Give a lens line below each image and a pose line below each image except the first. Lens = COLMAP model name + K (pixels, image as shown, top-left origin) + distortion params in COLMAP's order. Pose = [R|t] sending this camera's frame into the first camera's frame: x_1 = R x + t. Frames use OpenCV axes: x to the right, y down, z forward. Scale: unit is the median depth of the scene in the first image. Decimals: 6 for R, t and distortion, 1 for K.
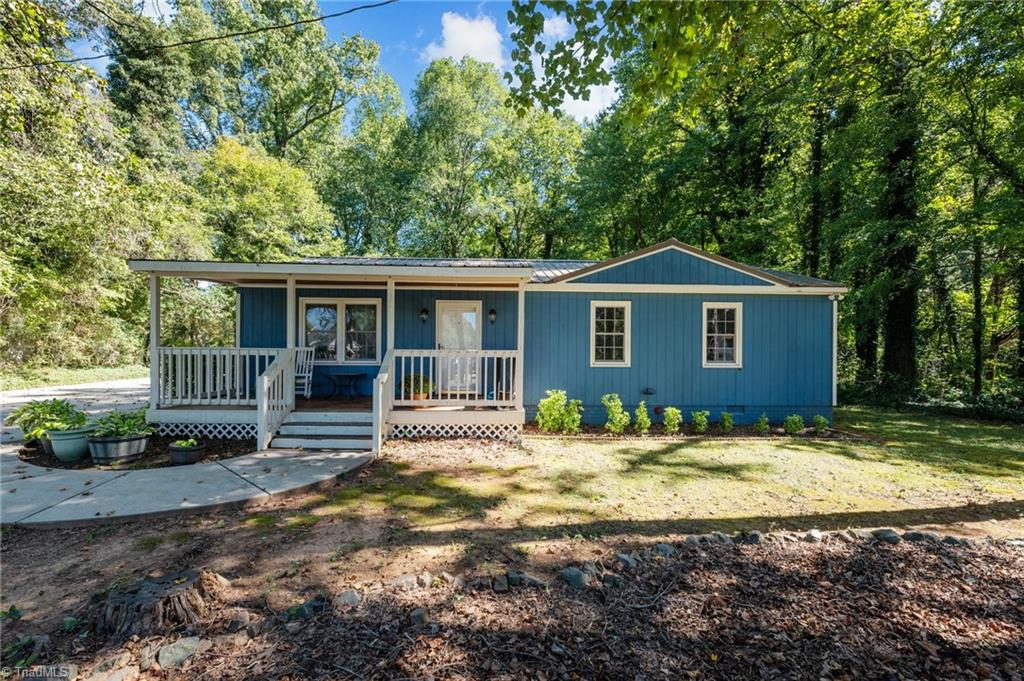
lens RADIAL K [[422.1, 0, 509.4], [0, 422.1, 353.0], [0, 0, 1]] dist [0.000963, 0.000100]
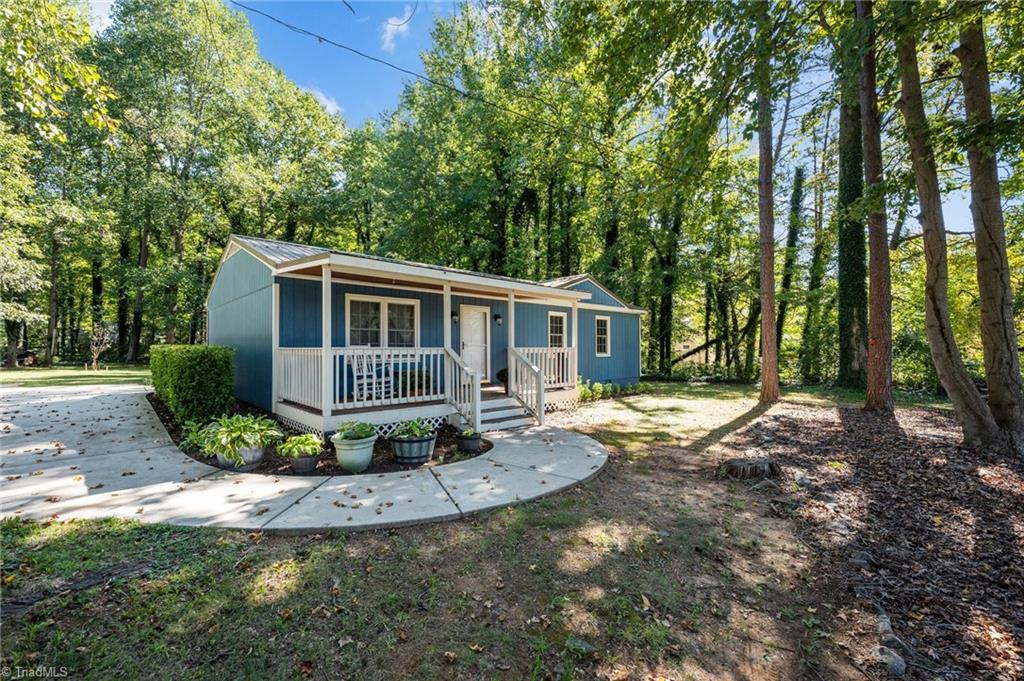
lens RADIAL K [[453.4, 0, 512.0], [0, 453.4, 340.5], [0, 0, 1]] dist [0.000143, -0.000003]
pose [[0.698001, -0.002673, 0.716092, -0.993568], [0.011855, 0.999899, -0.007823, -0.016821], [-0.715998, 0.013949, 0.697962, 0.046412]]
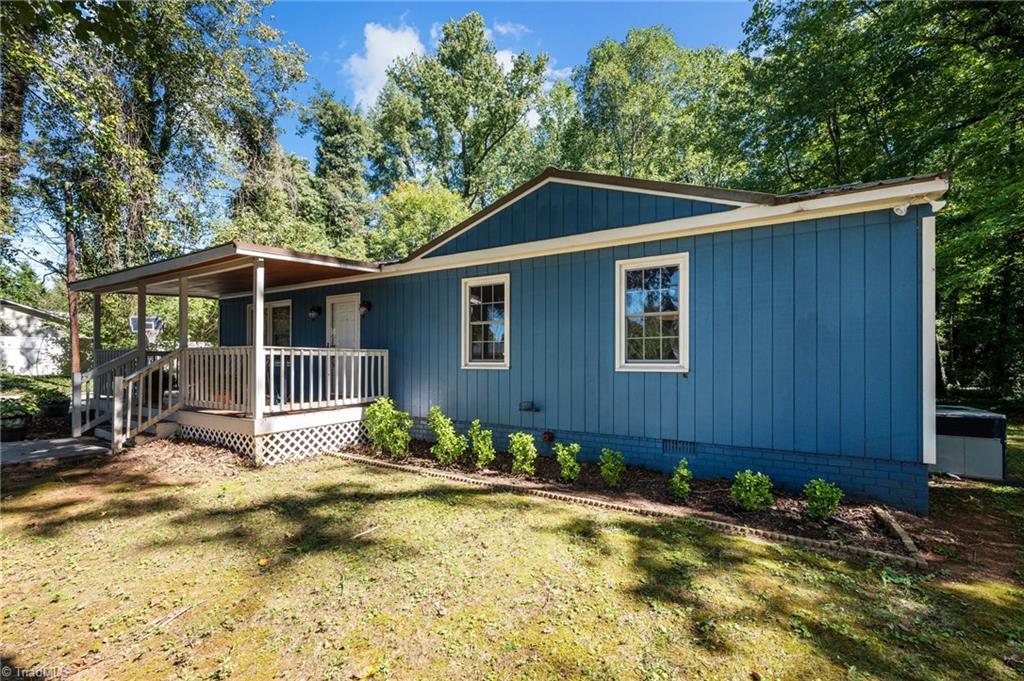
lens RADIAL K [[422.1, 0, 509.4], [0, 422.1, 353.0], [0, 0, 1]] dist [0.000963, 0.000100]
pose [[0.836288, -0.011456, -0.548171, 0.660642], [0.004254, 0.999887, -0.014406, 0.017557], [0.548274, 0.009716, 0.836242, 0.421265]]
